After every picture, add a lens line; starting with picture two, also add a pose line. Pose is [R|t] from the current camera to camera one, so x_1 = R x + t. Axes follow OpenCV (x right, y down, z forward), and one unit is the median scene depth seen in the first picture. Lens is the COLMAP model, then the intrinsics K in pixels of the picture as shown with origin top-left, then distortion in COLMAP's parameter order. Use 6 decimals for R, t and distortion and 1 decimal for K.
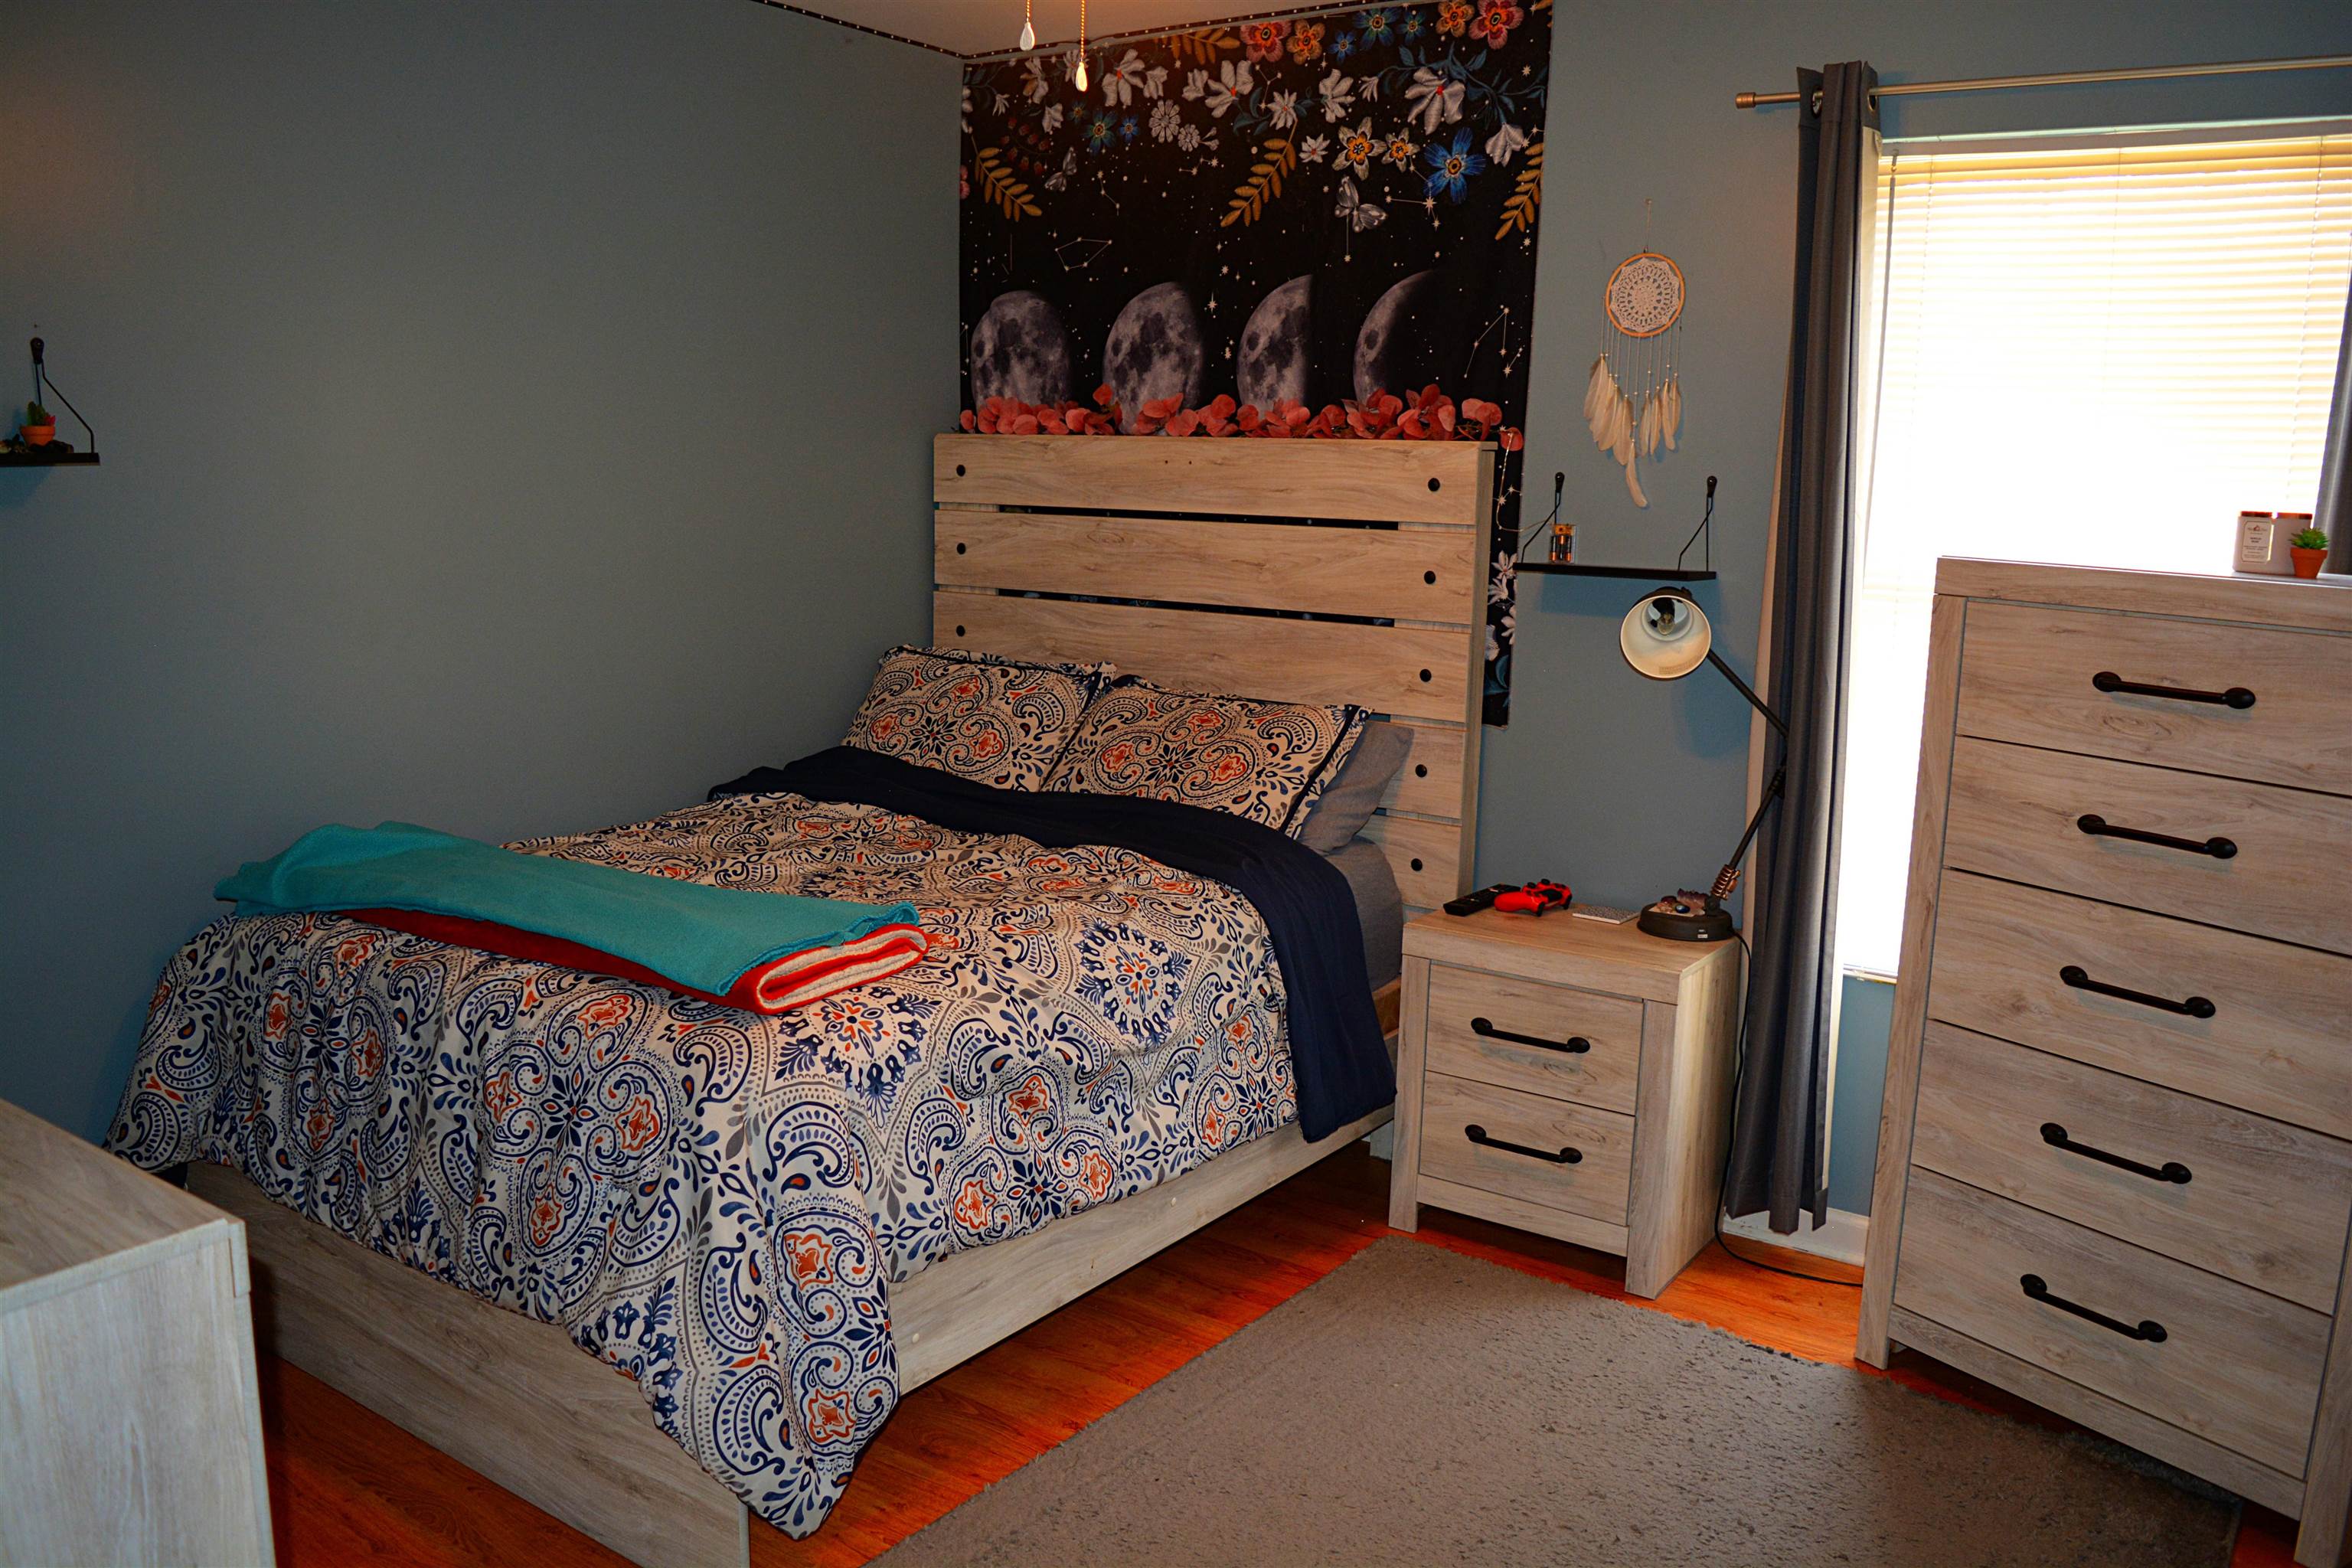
lens RADIAL K [[1827.7, 0, 1169.5], [0, 1827.7, 783.3], [0, 0, 1]] dist [-0.102126, 0.024520]
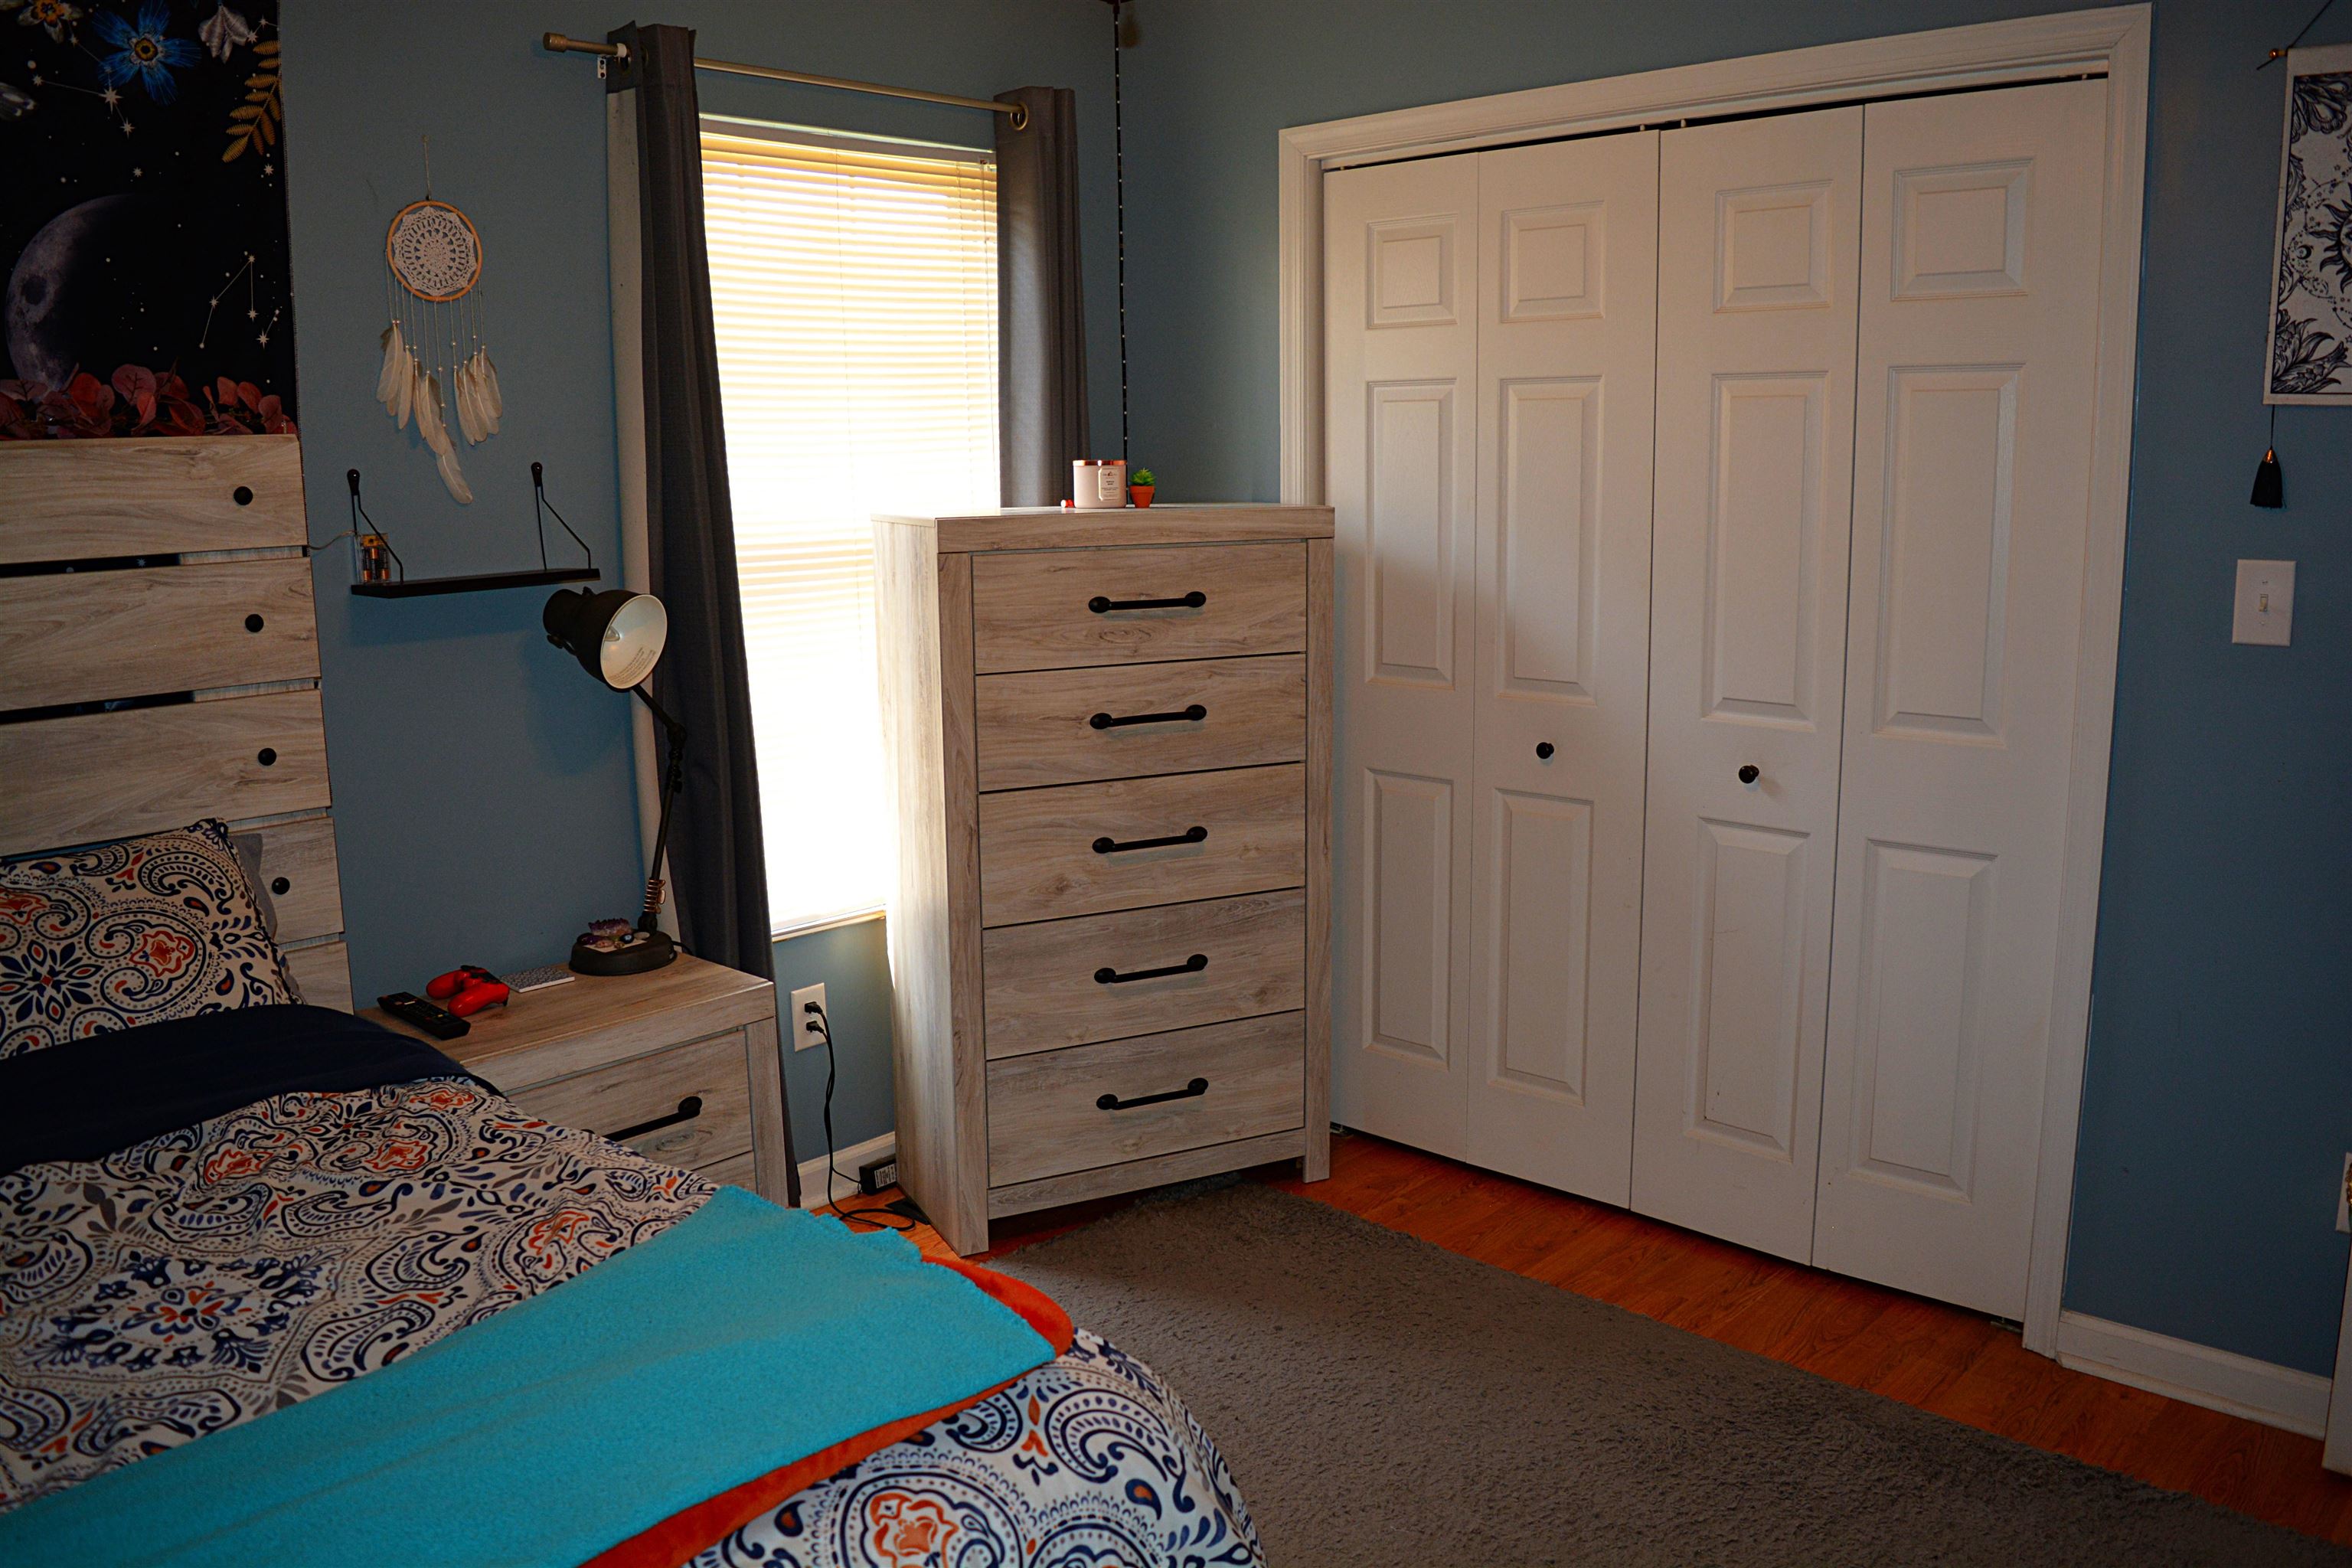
lens RADIAL K [[1827.7, 0, 1170.3], [0, 1827.7, 781.8], [0, 0, 1]] dist [-0.102126, 0.024520]
pose [[0.134711, -0.205397, 0.969363, -0.545641], [0.188762, 0.965685, 0.178385, -0.117449], [-0.972739, 0.158949, 0.168859, 0.572562]]
